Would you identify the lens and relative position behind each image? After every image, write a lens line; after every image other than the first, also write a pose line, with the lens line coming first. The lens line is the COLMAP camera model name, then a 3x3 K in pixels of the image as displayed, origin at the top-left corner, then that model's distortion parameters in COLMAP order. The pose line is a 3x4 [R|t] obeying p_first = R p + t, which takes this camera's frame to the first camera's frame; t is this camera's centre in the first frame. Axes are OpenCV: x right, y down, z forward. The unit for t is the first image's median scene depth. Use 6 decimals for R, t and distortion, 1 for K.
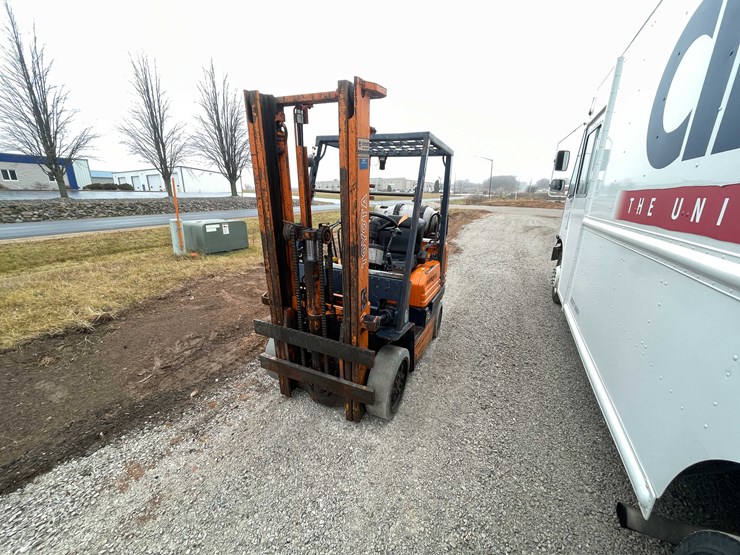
lens RADIAL K [[298.8, 0, 369.6], [0, 298.8, 278.0], [0, 0, 1]] dist [-0.004021, -0.000253]
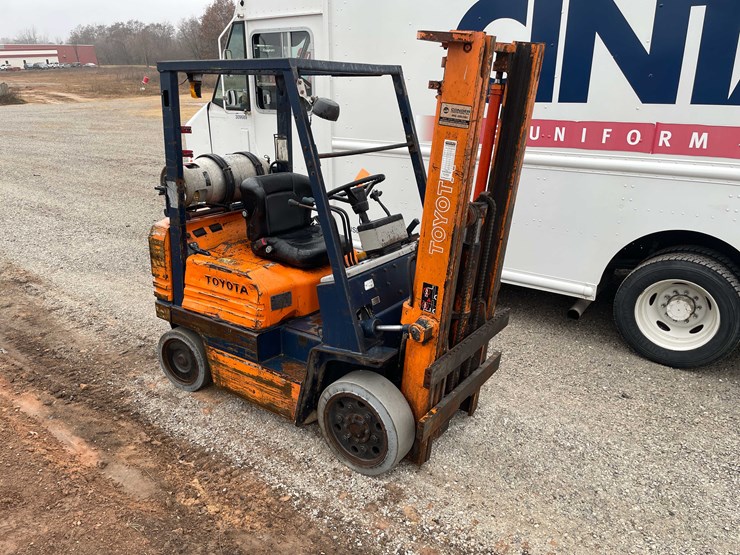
lens RADIAL K [[556.3, 0, 366.6], [0, 556.3, 280.1], [0, 0, 1]] dist [0.087203, -0.102459]
pose [[0.188071, -0.355637, 0.915506, -0.953216], [0.274102, 0.914109, 0.298786, -0.285188], [-0.943132, 0.194749, 0.269398, 0.509922]]
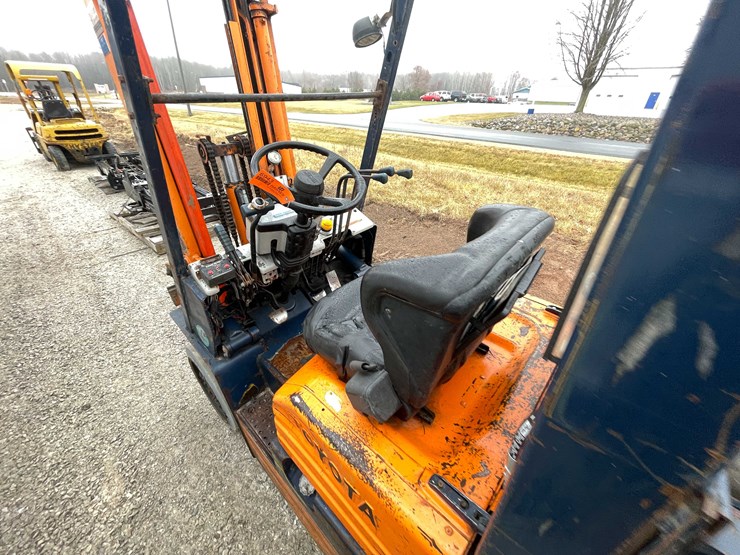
lens RADIAL K [[298.8, 0, 369.3], [0, 298.8, 277.8], [0, 0, 1]] dist [-0.004021, -0.000253]
pose [[-0.311208, 0.475608, -0.822767, 0.304540], [-0.289943, 0.776965, 0.558801, -0.254963], [0.905032, 0.412459, -0.103898, 0.899378]]
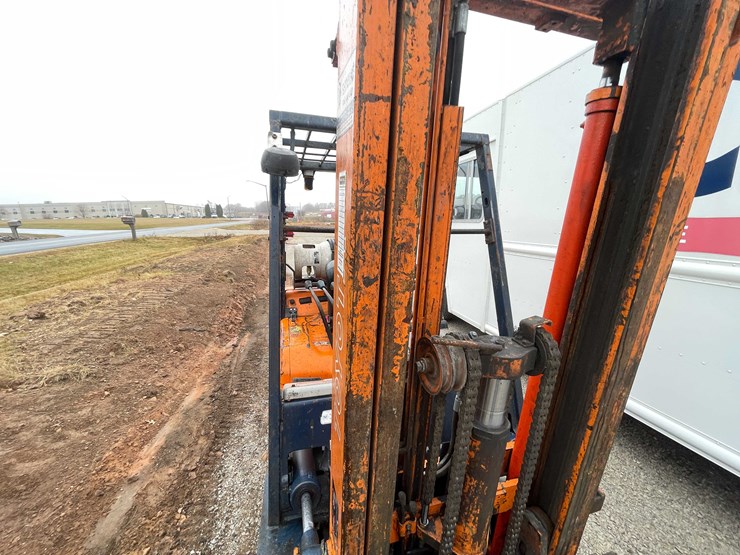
lens RADIAL K [[298.8, 0, 369.8], [0, 298.8, 277.8], [0, 0, 1]] dist [-0.004021, -0.000253]
pose [[0.760974, -0.145796, 0.632188, -0.293773], [0.193497, 0.981078, -0.006658, -0.149579], [-0.619255, 0.127393, 0.774787, 0.451914]]
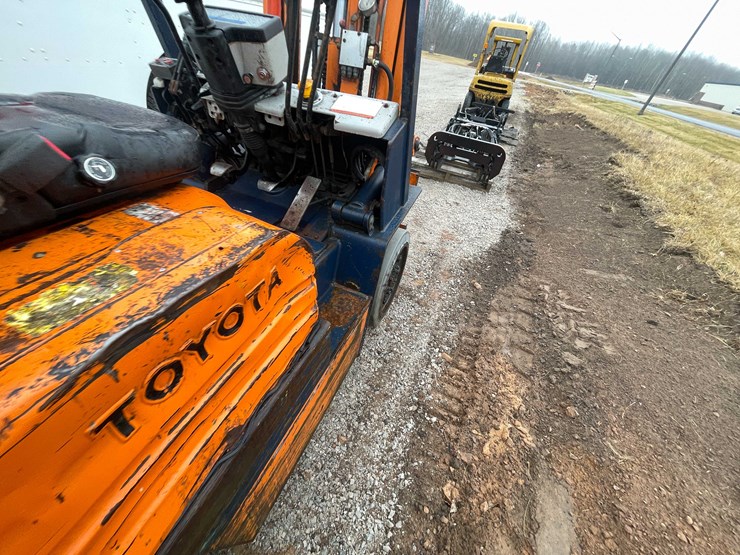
lens RADIAL K [[298.8, 0, 369.7], [0, 298.8, 279.2], [0, 0, 1]] dist [-0.004021, -0.000253]
pose [[-0.986656, -0.099834, -0.128617, -0.131063], [-0.162620, 0.565522, 0.808542, -0.187049], [-0.007984, 0.818668, -0.574211, 1.082450]]
